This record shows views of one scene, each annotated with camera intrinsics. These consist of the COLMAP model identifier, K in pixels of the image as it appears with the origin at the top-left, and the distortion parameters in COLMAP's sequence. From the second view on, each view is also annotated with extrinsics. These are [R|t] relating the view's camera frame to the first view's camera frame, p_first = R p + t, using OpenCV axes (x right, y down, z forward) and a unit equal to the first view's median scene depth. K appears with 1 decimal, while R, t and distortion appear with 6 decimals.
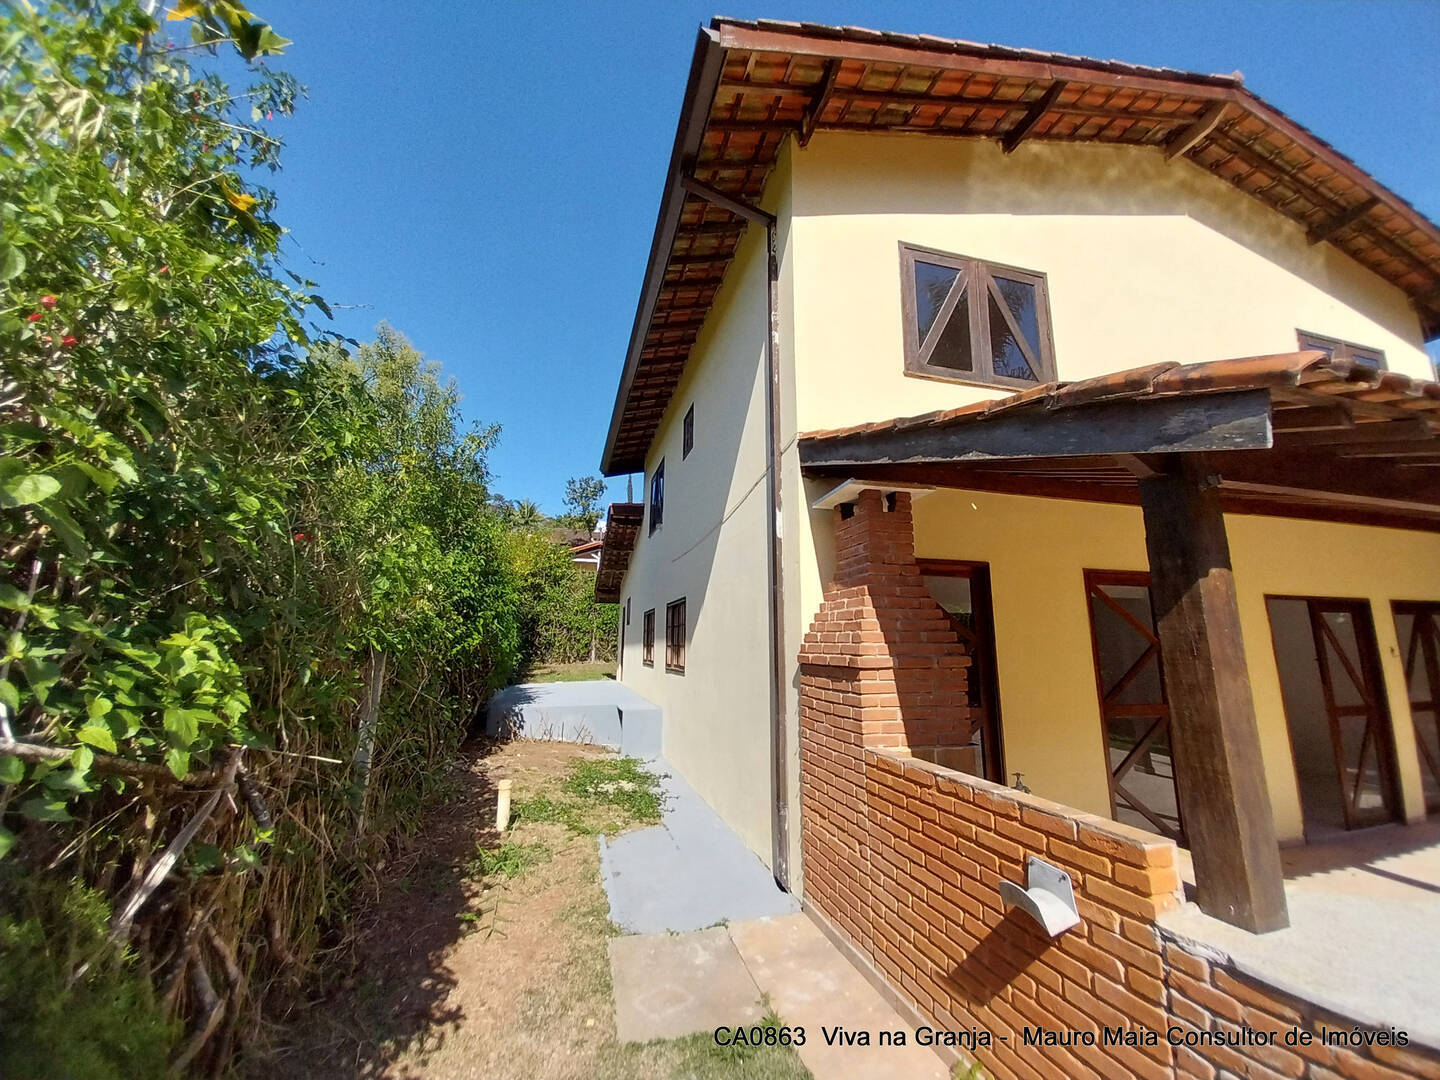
lens RADIAL K [[562.1, 0, 720.0], [0, 562.1, 540.0], [0, 0, 1]] dist [0.000930, -0.006367]
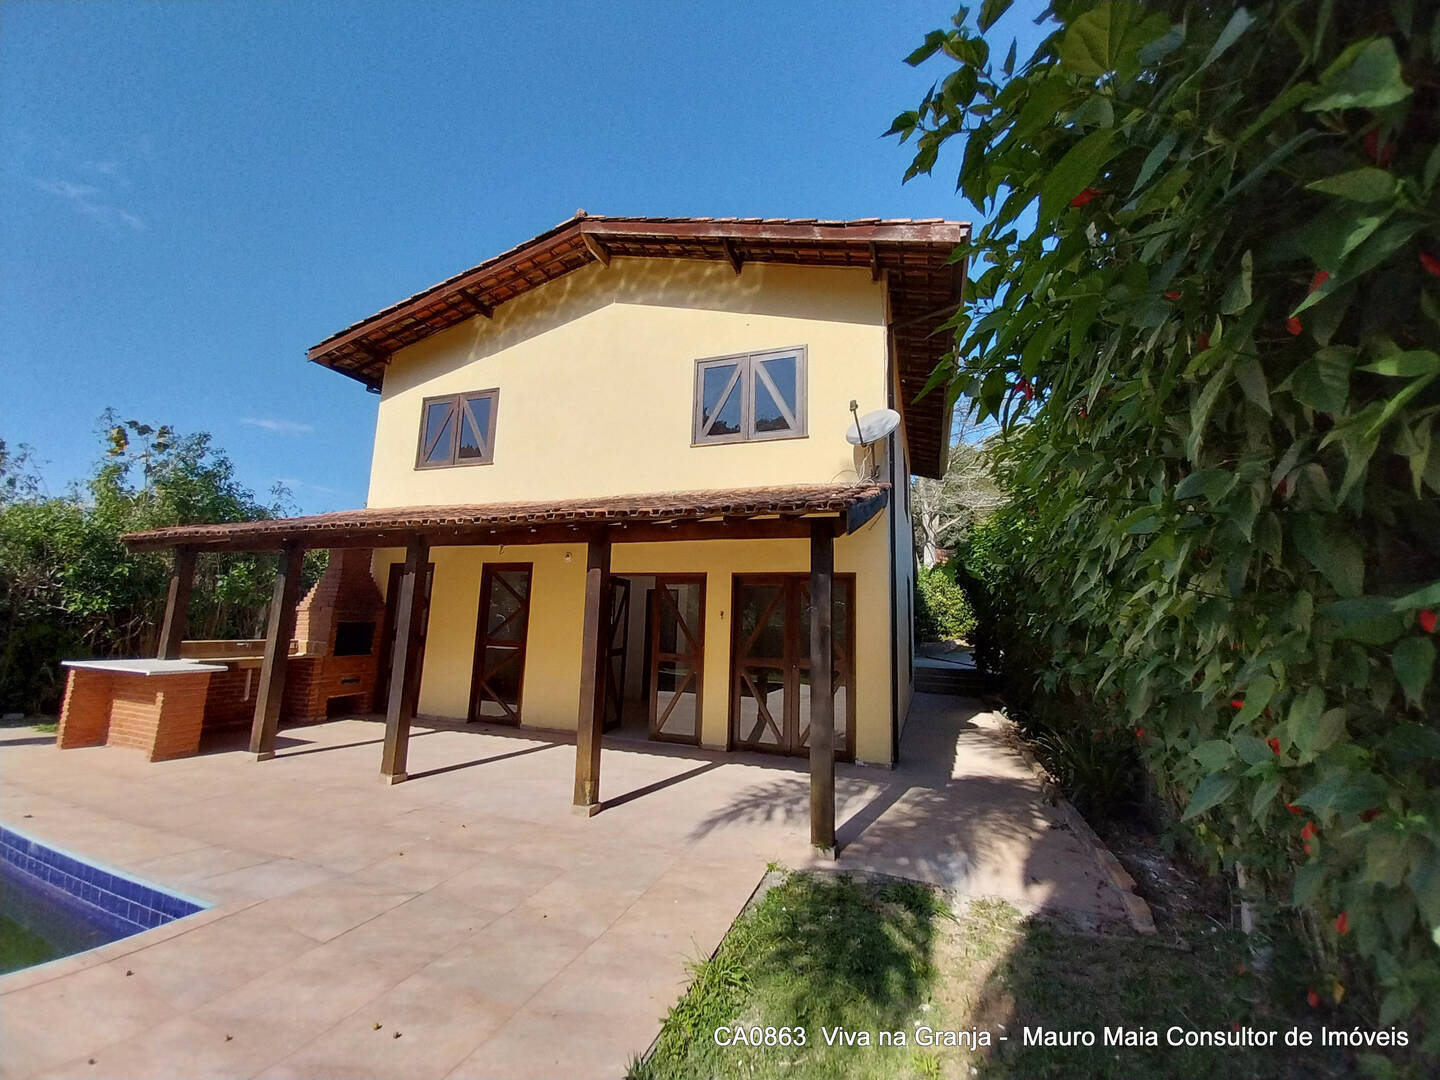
lens RADIAL K [[570.8, 0, 728.2], [0, 570.8, 530.1], [0, 0, 1]] dist [0.021922, -0.018014]
pose [[0.821596, -0.073879, -0.565262, 2.081132], [0.083348, 0.996479, -0.009095, 0.024465], [0.563944, -0.039641, 0.824861, -0.046733]]
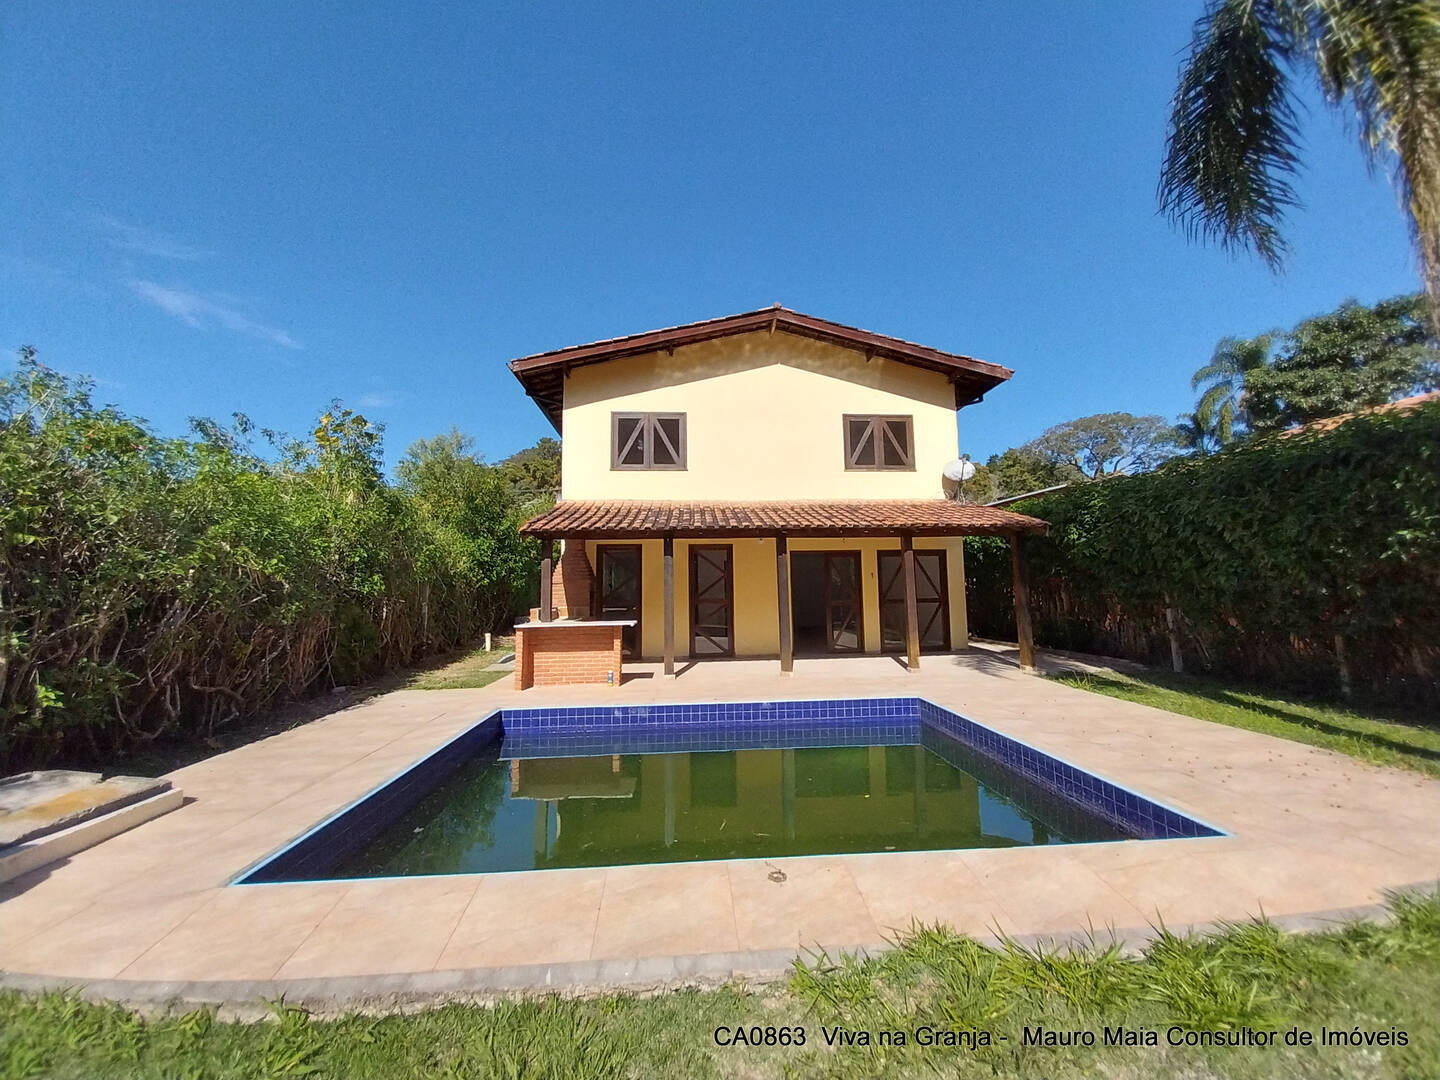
lens RADIAL K [[570.8, 0, 728.2], [0, 570.8, 530.1], [0, 0, 1]] dist [0.021922, -0.018014]
pose [[0.983452, -0.040053, -0.176684, 1.131892], [0.054361, 0.995556, 0.076897, -0.172623], [0.172819, -0.085229, 0.981259, -1.264288]]
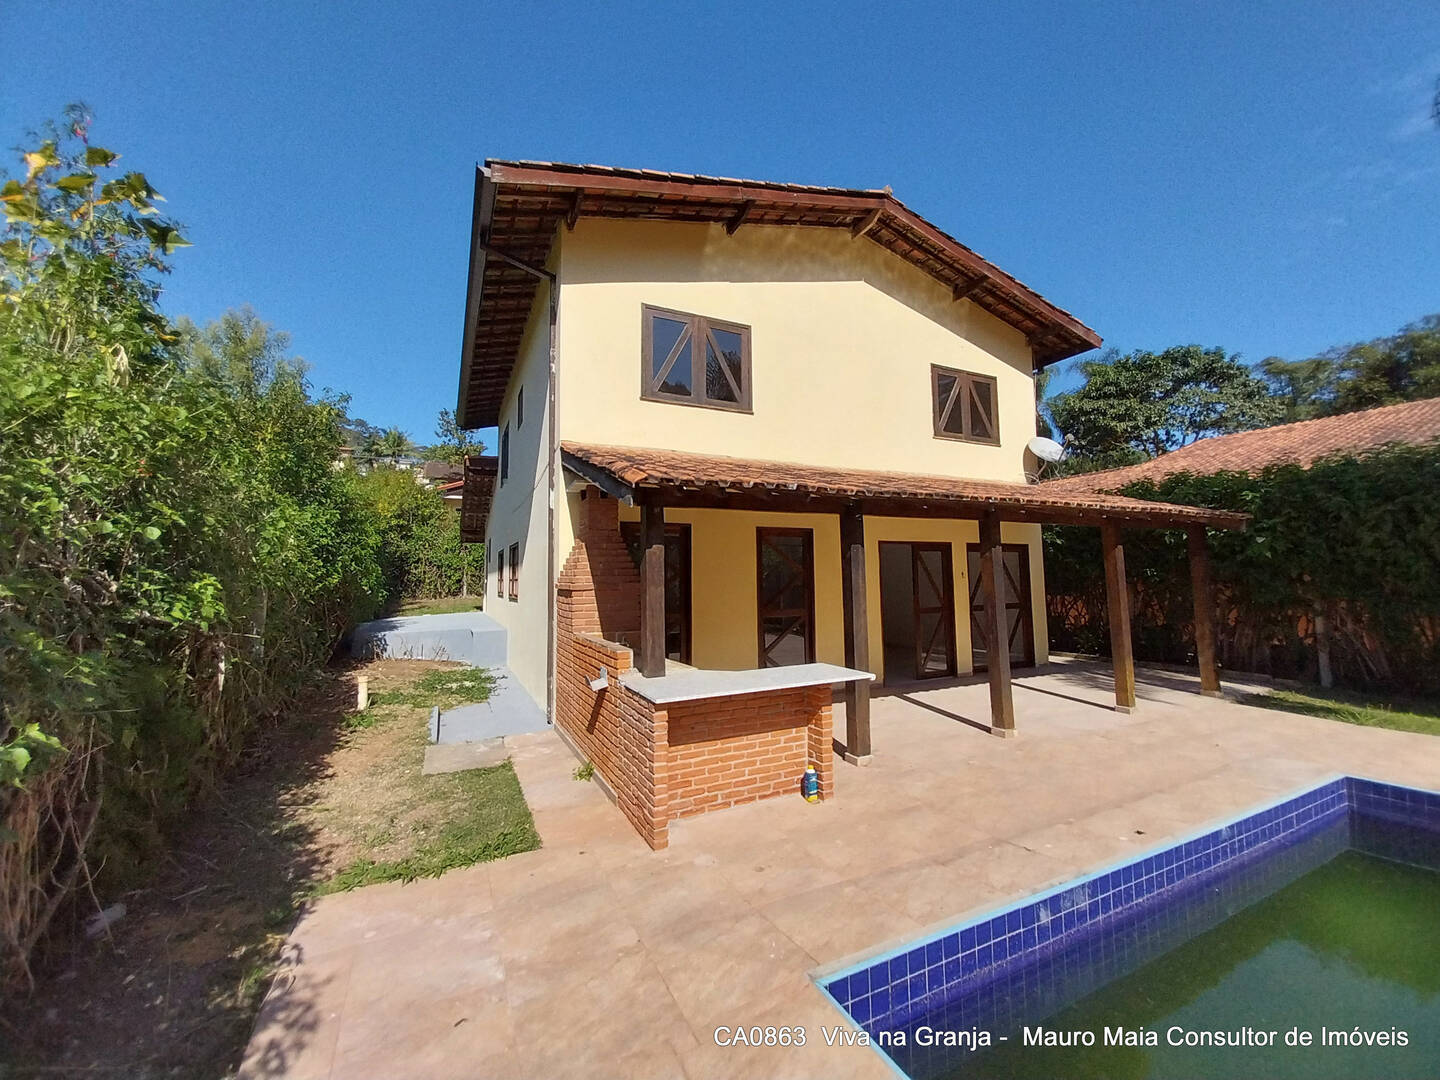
lens RADIAL K [[561.4, 0, 726.2], [0, 561.4, 536.0], [0, 0, 1]] dist [0.020994, -0.016939]
pose [[0.981593, -0.006008, 0.190888, 0.231555], [-0.015245, 0.993851, 0.109671, -0.087912], [-0.190373, -0.110563, 0.975466, -0.492568]]
